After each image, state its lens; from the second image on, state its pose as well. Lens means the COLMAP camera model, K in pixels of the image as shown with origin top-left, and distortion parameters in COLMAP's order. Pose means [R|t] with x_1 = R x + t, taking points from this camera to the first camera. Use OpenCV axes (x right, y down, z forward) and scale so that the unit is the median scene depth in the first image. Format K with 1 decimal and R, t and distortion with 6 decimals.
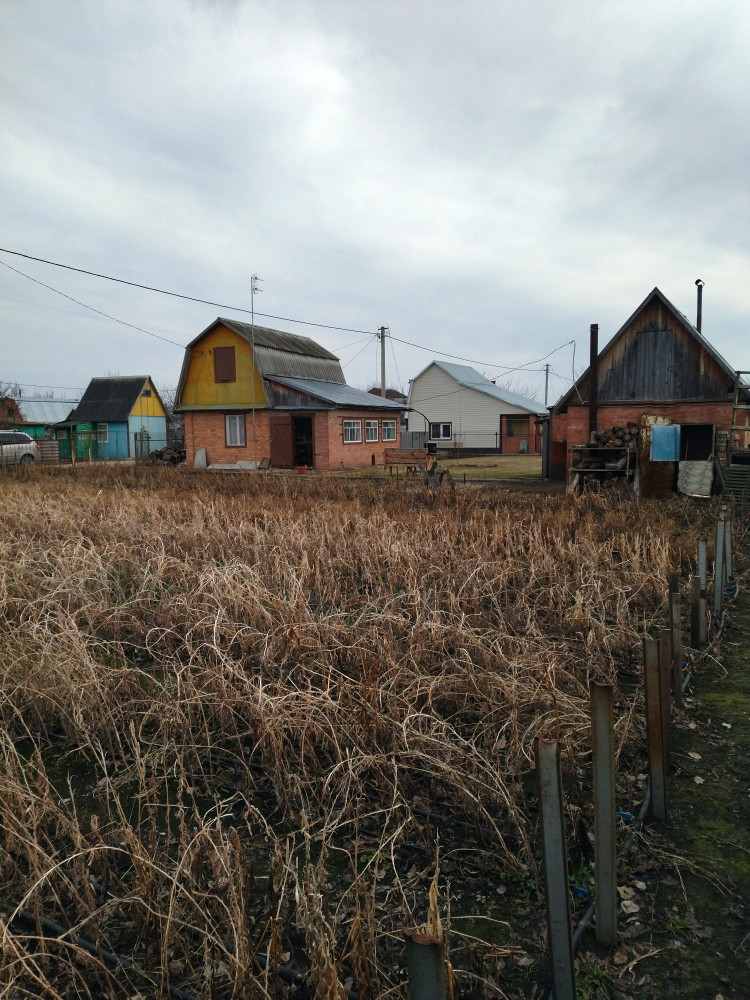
lens RADIAL K [[739.8, 0, 373.8], [0, 739.8, 501.5], [0, 0, 1]] dist [0.118252, -0.186888]
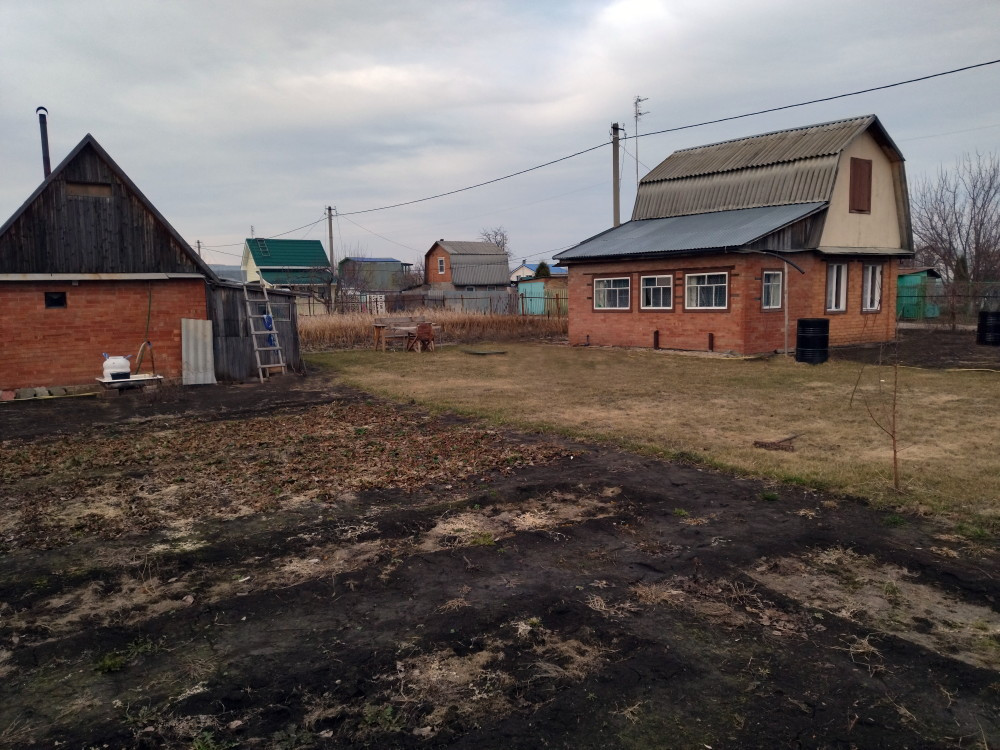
lens RADIAL K [[739.8, 0, 505.9], [0, 739.8, 379.8], [0, 0, 1]] dist [0.118252, -0.186888]
pose [[-0.391134, 0.119030, -0.912604, 0.651236], [-0.067599, 0.985207, 0.157472, -0.117131], [0.917848, 0.123283, -0.377301, 1.172041]]
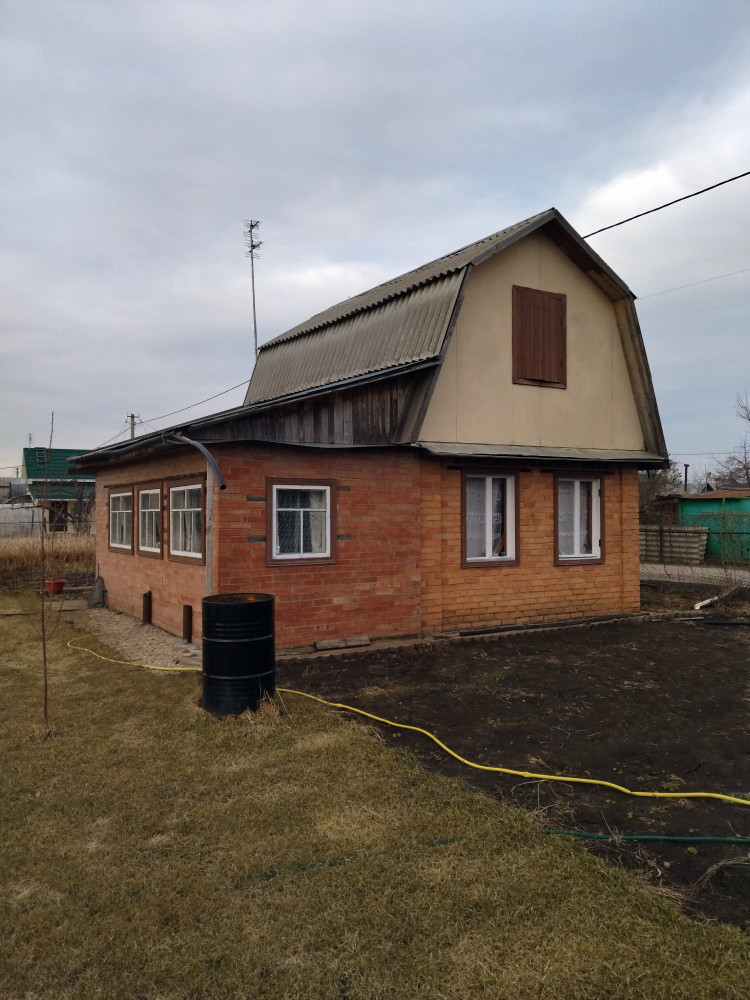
lens RADIAL K [[739.8, 0, 373.8], [0, 739.8, 501.5], [0, 0, 1]] dist [0.118252, -0.186888]
pose [[-0.471386, -0.004130, -0.881918, 0.259990], [-0.077860, 0.996279, 0.036950, -0.129210], [0.878484, 0.086084, -0.469953, 1.297260]]
